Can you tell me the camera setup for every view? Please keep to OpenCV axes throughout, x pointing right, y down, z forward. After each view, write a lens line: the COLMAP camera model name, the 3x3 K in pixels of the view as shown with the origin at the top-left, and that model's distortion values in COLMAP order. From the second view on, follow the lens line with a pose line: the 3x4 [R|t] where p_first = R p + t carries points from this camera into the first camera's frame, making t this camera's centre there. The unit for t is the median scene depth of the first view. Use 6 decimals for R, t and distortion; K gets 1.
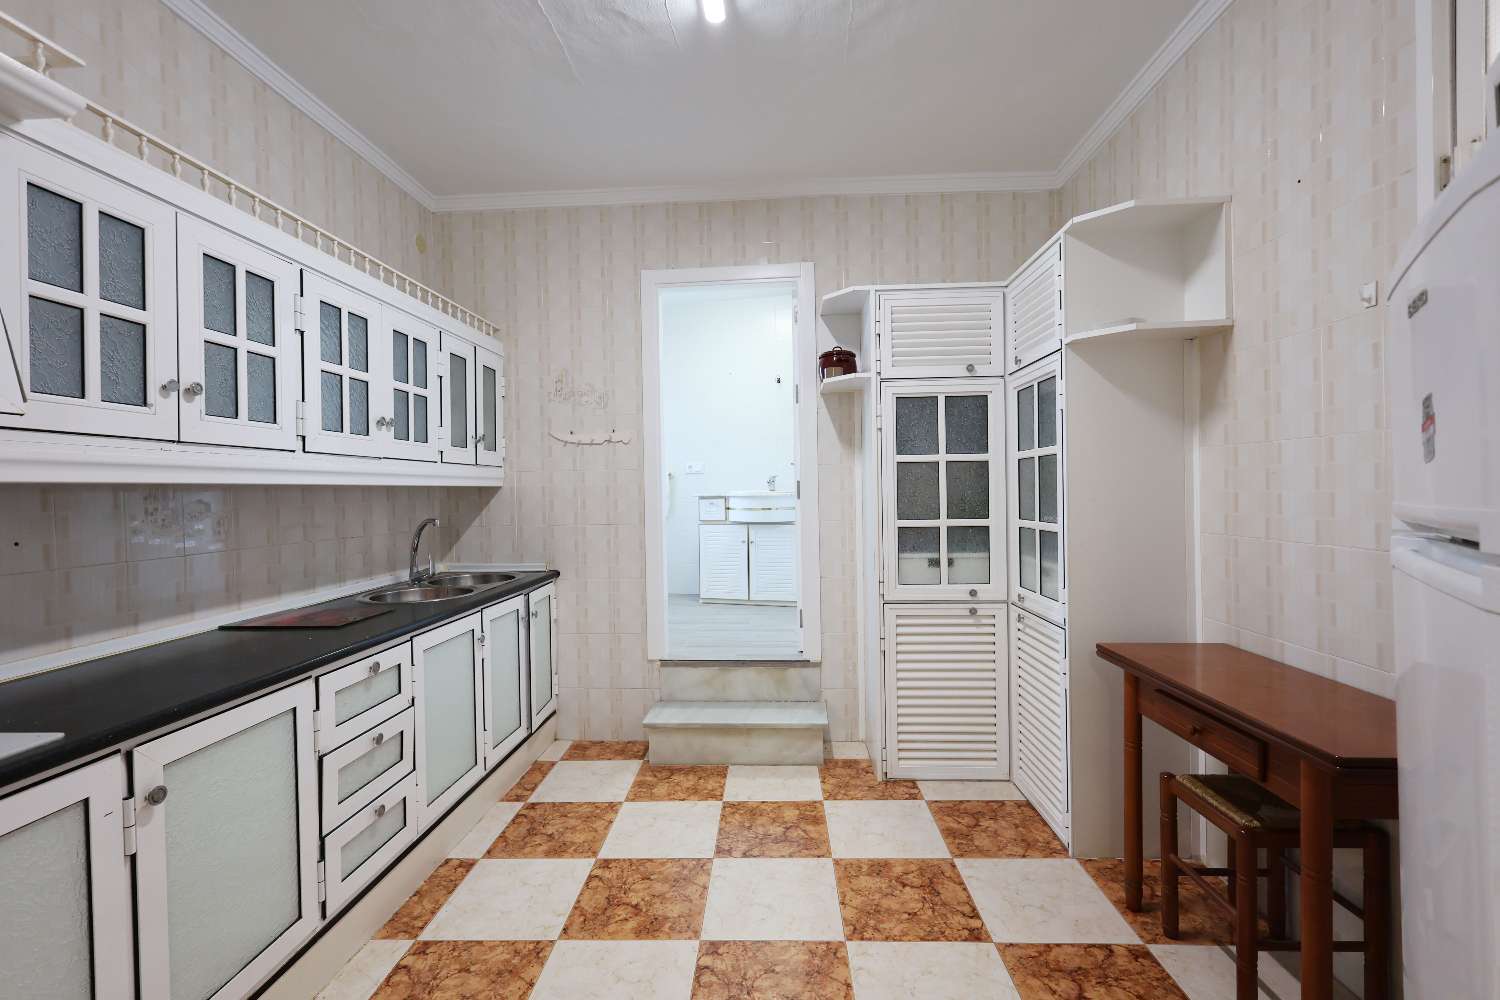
lens RADIAL K [[648.9, 0, 750.5], [0, 648.9, 485.1], [0, 0, 1]] dist [0.000648, -0.000295]
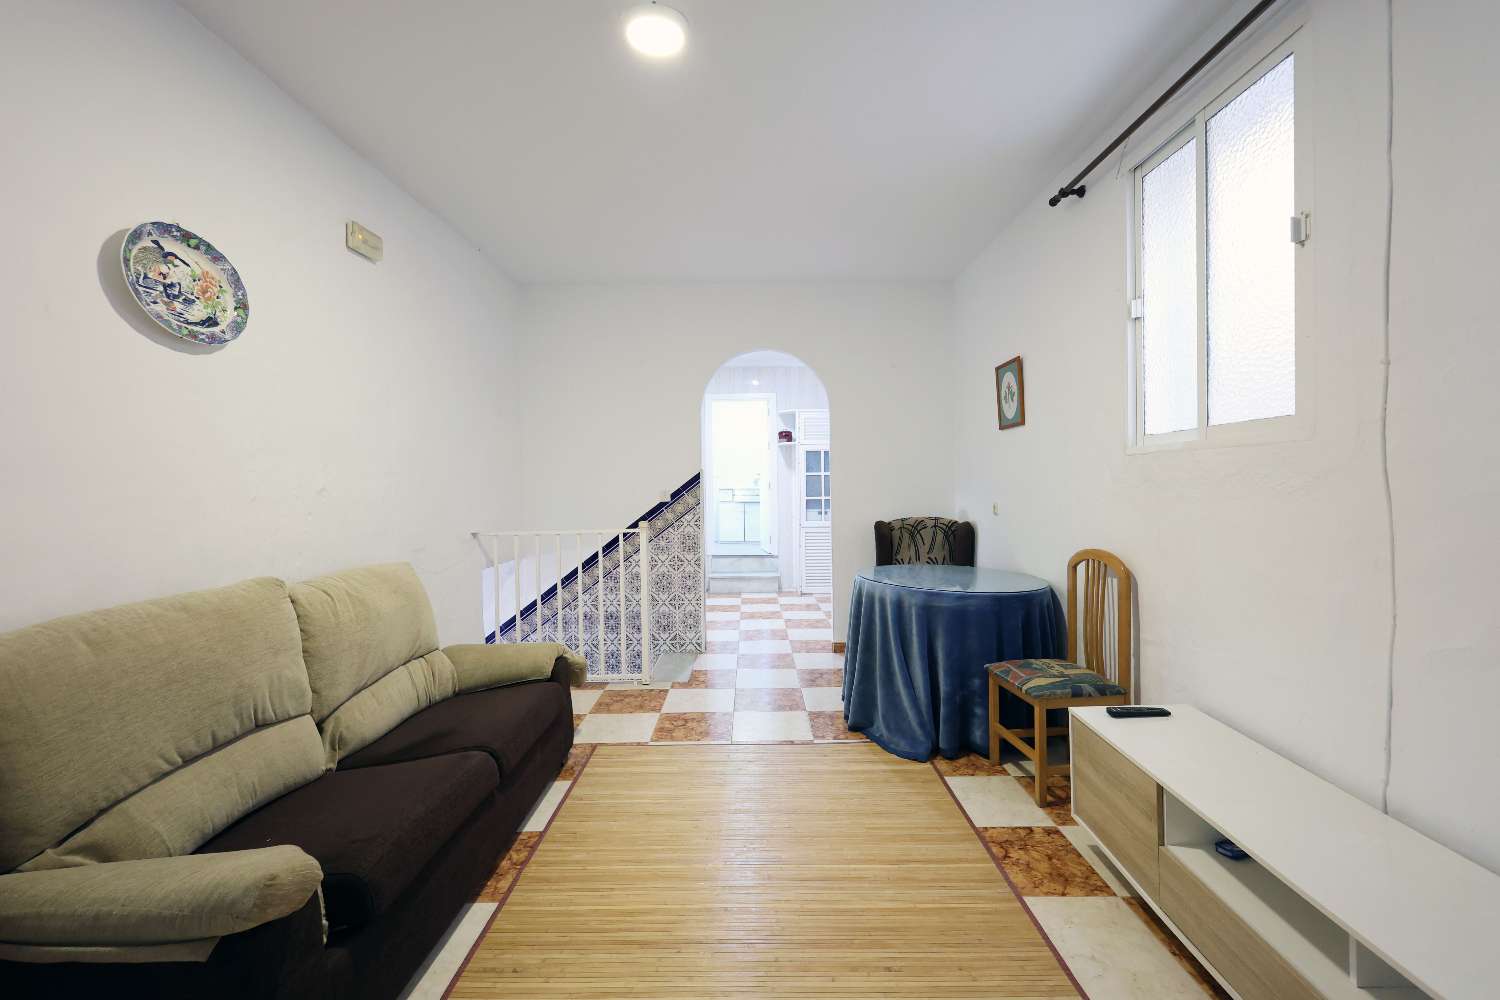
lens RADIAL K [[648.9, 0, 750.5], [0, 648.9, 485.1], [0, 0, 1]] dist [0.000648, -0.000295]
pose [[0.999872, 0.003826, -0.015540, 0.035010], [-0.003404, 0.999628, 0.027055, -0.062773], [0.015638, -0.026999, 0.999513, -1.586723]]
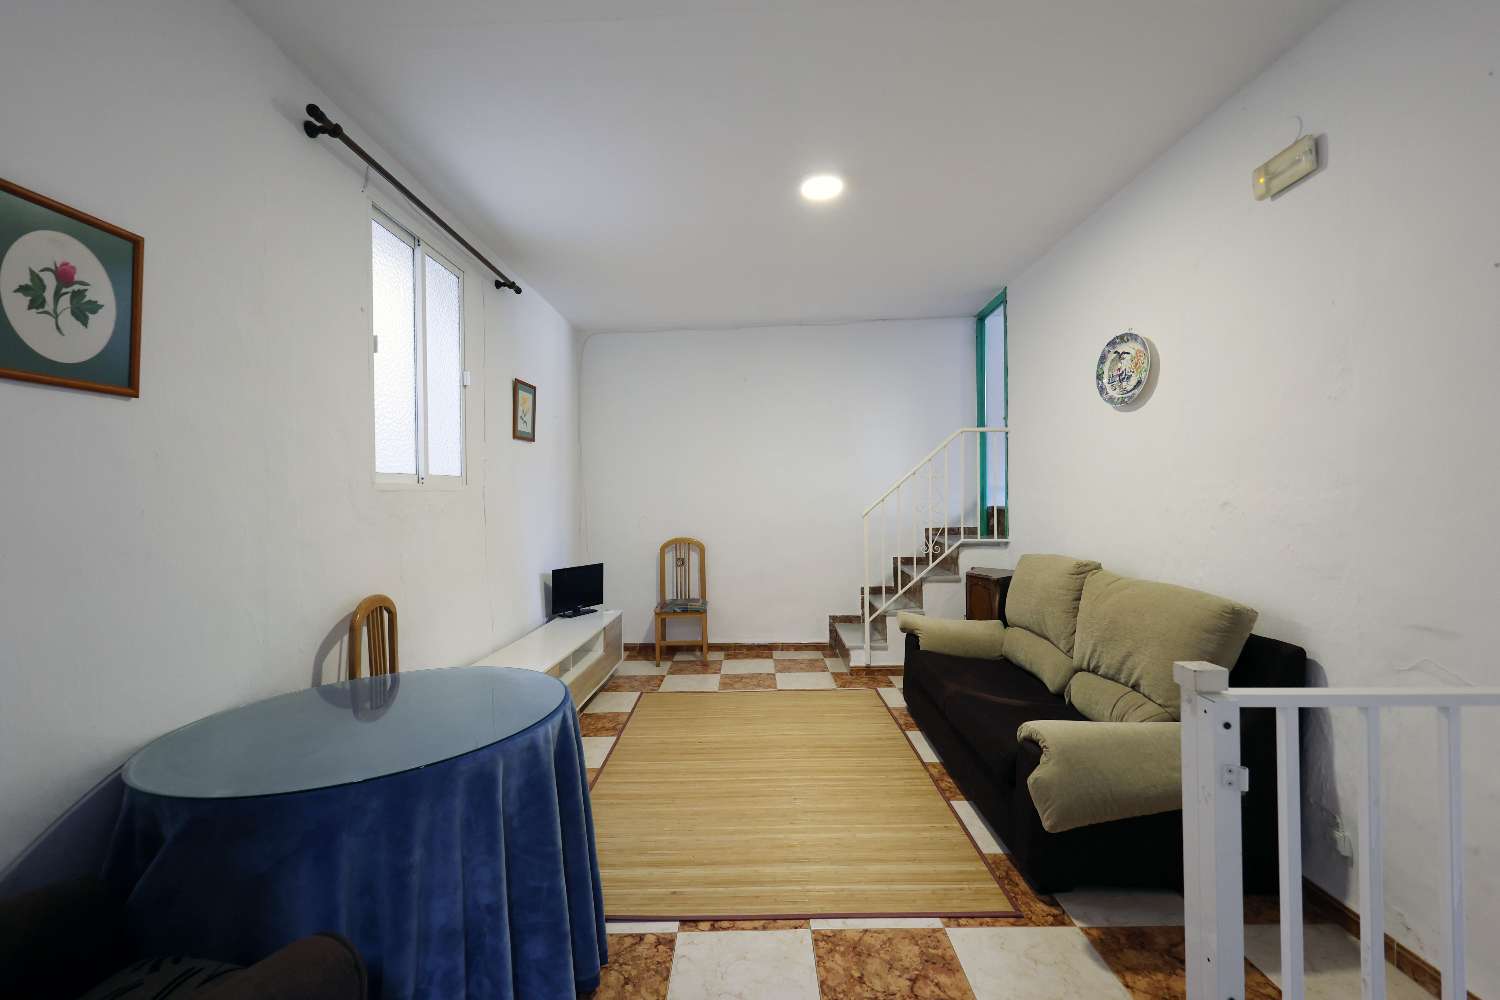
lens RADIAL K [[648.9, 0, 750.5], [0, 648.9, 485.1], [0, 0, 1]] dist [0.000648, -0.000295]
pose [[-0.999365, 0.031722, 0.016228, -0.003693], [0.030949, 0.998467, -0.045898, 0.046898], [-0.017659, -0.045366, -0.998814, 5.218019]]
